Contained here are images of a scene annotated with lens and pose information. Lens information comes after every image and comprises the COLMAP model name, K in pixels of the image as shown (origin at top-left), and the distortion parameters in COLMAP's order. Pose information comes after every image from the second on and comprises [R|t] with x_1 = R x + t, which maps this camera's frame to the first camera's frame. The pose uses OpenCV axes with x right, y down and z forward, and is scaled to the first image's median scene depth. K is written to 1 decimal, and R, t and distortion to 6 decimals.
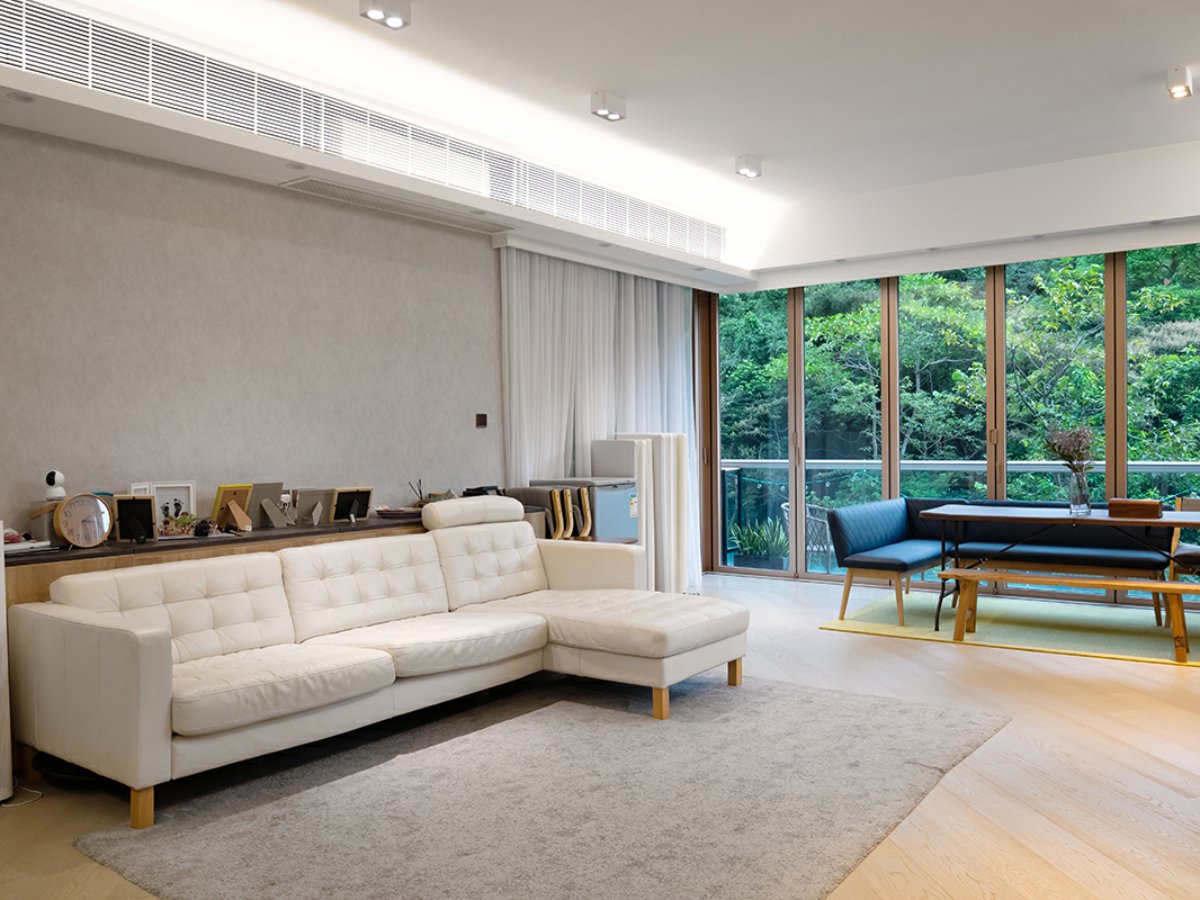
lens RADIAL K [[986.2, 0, 597.7], [0, 986.2, 451.0], [0, 0, 1]] dist [-0.048904, -0.001922]
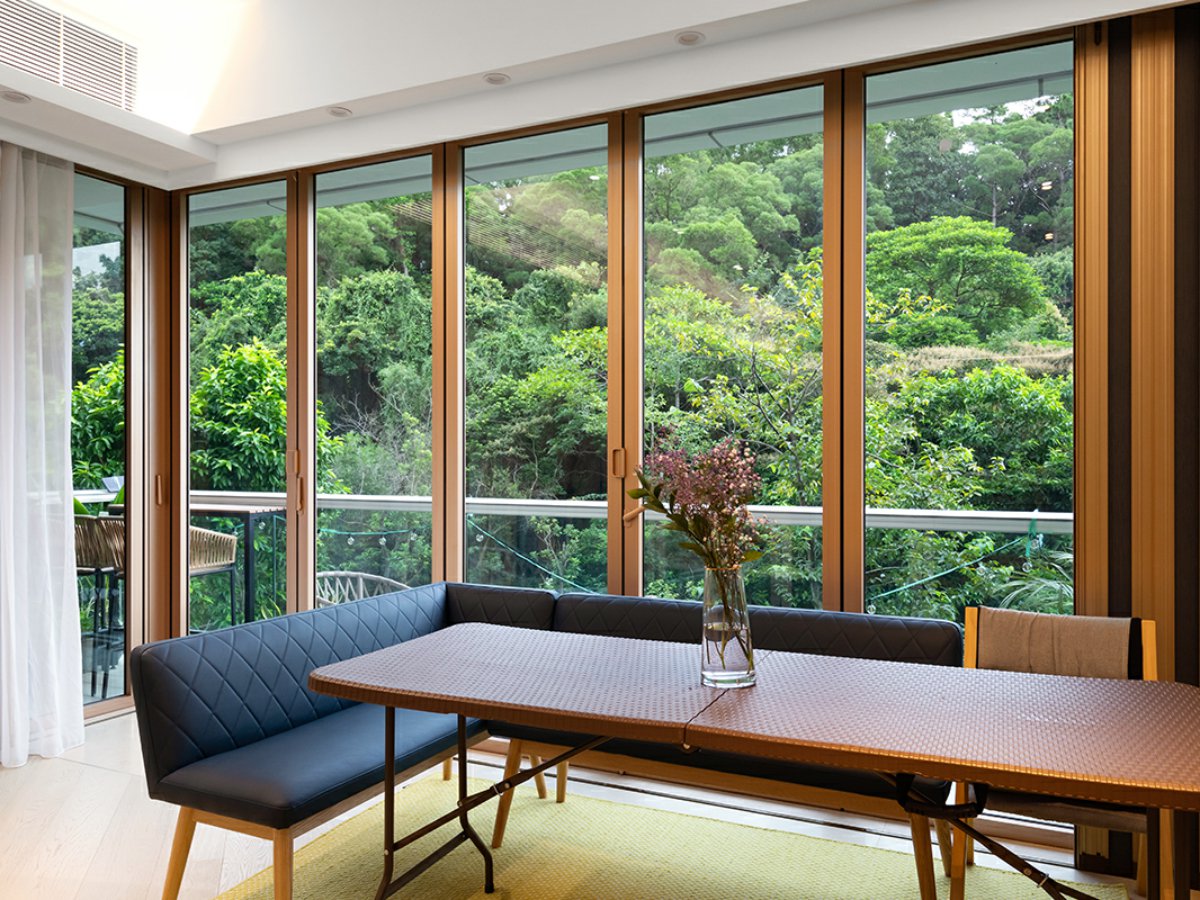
lens RADIAL K [[887.8, 0, 605.2], [0, 887.8, 448.9], [0, 0, 1]] dist [-0.007517, -0.002506]
pose [[0.982030, 0.015506, 0.188085, 0.143122], [-0.011175, 0.999648, -0.024068, -0.004786], [-0.188392, 0.021534, 0.981858, 0.252375]]
